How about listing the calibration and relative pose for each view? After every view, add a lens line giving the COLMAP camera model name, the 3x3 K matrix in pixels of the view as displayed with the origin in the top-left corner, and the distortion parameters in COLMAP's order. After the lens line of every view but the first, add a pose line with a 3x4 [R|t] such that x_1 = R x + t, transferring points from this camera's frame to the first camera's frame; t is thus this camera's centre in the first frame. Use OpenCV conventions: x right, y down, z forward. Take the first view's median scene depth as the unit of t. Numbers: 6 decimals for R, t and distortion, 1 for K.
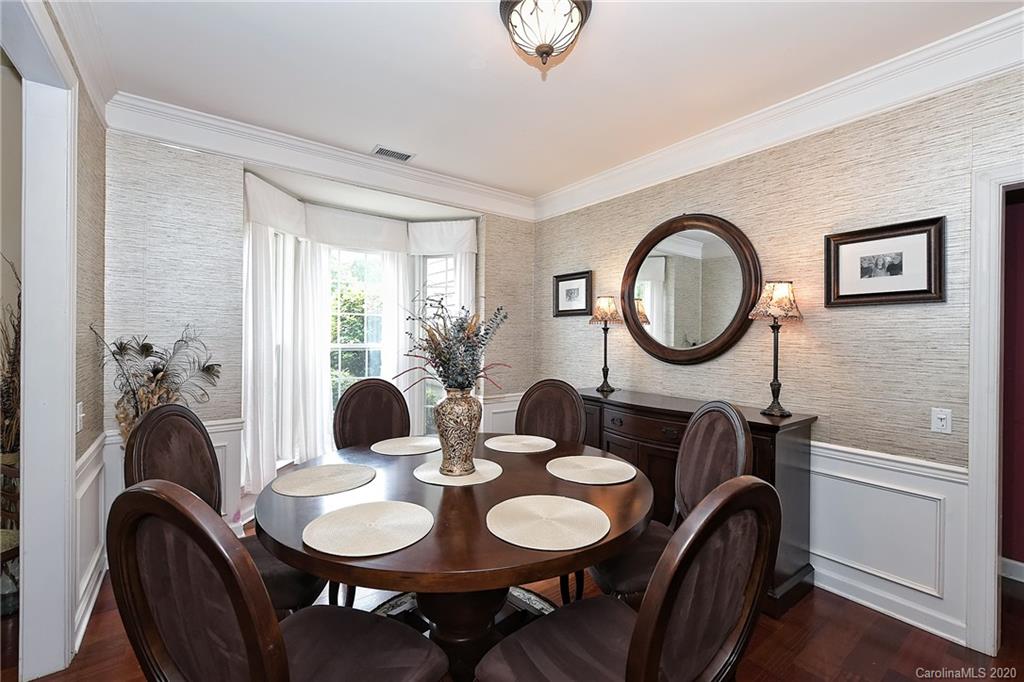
lens RADIAL K [[421.2, 0, 514.6], [0, 421.2, 337.8], [0, 0, 1]] dist [-0.000790, -0.000052]
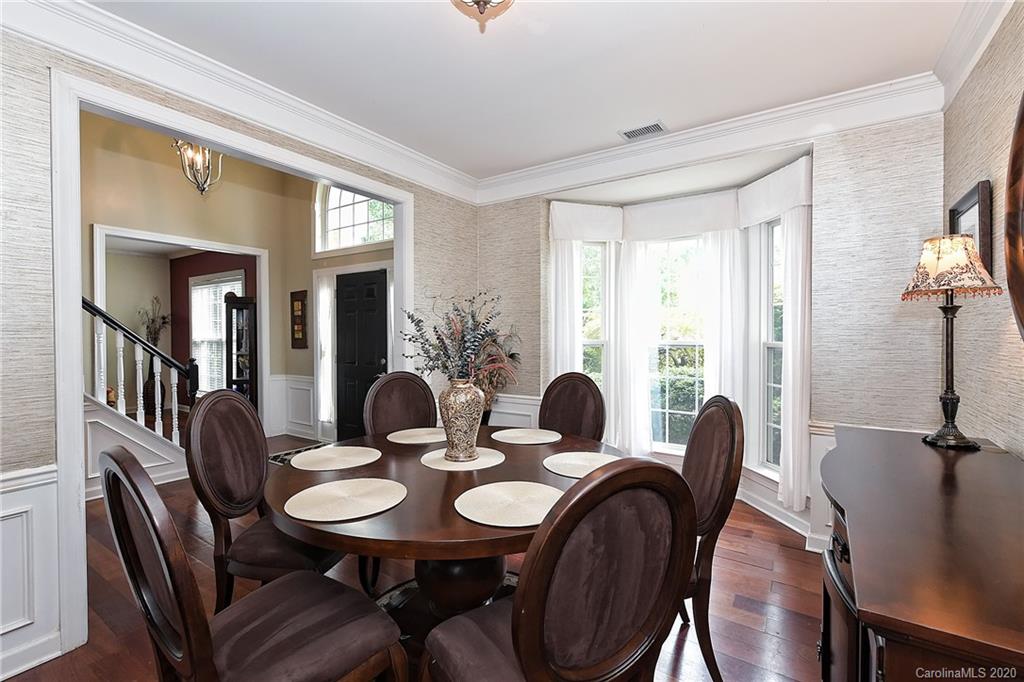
lens RADIAL K [[451.6, 0, 513.2], [0, 451.6, 339.9], [0, 0, 1]] dist [0.002145, 0.000101]
pose [[0.318226, 0.004483, -0.948004, 0.525986], [-0.003359, 0.999988, 0.003601, 0.011782], [0.948009, 0.002038, 0.318237, 0.405289]]
